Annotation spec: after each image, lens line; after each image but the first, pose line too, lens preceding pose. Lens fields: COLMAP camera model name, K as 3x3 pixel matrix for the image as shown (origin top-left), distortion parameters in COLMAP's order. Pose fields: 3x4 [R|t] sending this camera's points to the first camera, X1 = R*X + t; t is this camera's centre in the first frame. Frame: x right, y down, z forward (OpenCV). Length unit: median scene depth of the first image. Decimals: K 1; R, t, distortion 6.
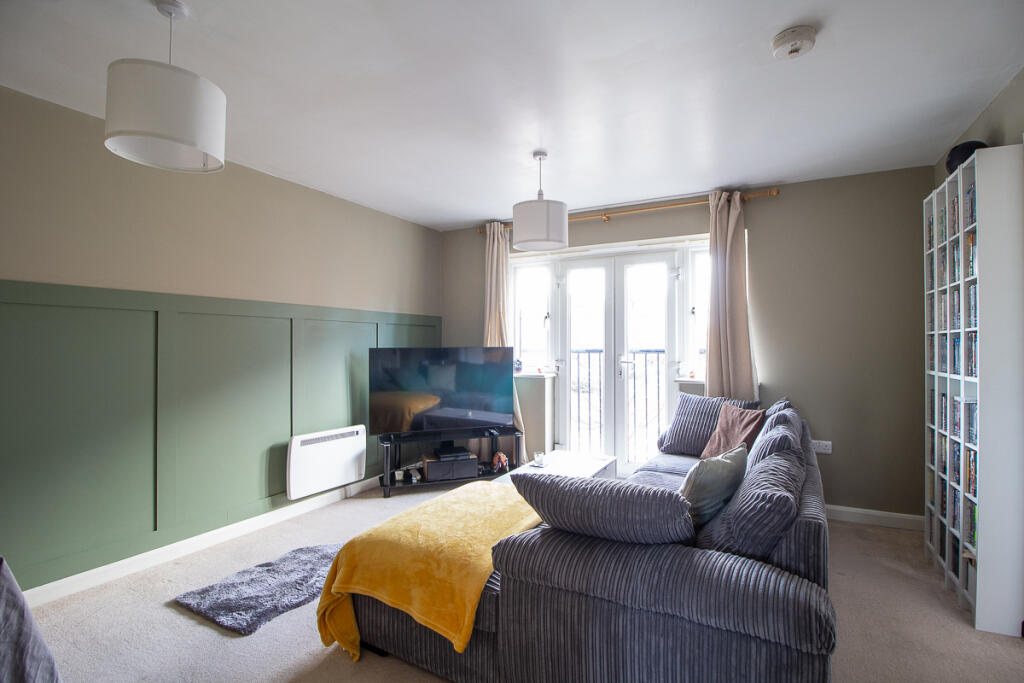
lens RADIAL K [[484.5, 0, 521.0], [0, 484.5, 337.3], [0, 0, 1]] dist [0.000551, -0.000067]
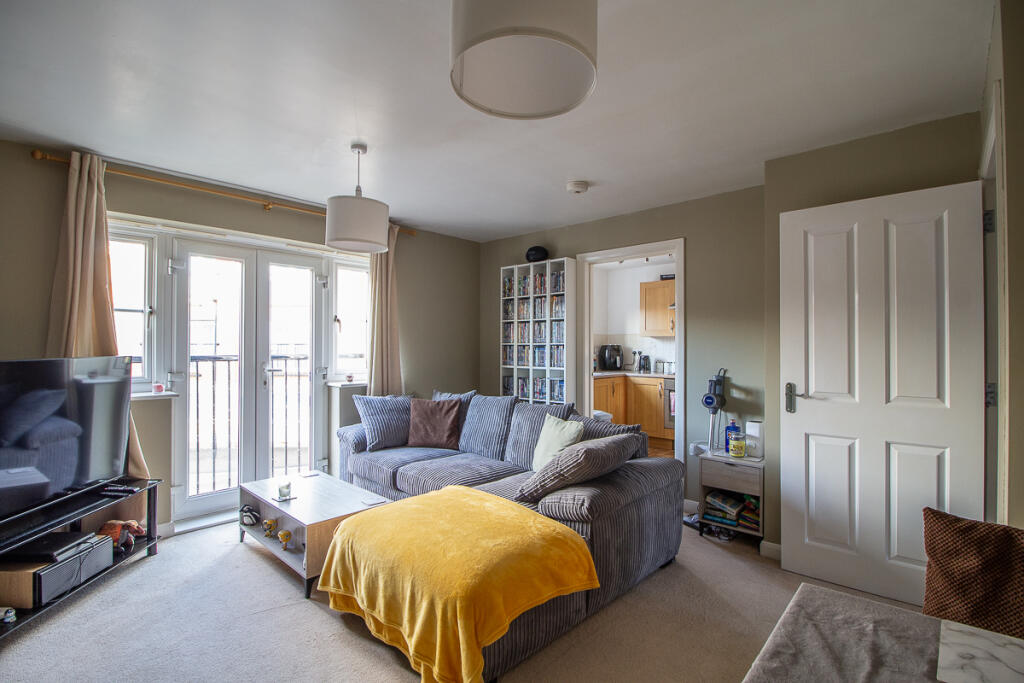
lens RADIAL K [[484.5, 0, 520.8], [0, 484.5, 343.2], [0, 0, 1]] dist [0.000551, -0.000067]
pose [[0.256163, 0.007968, 0.966601, -0.568202], [-0.016601, 0.999855, -0.003842, -0.004268], [-0.966491, -0.015062, 0.256258, 0.339274]]
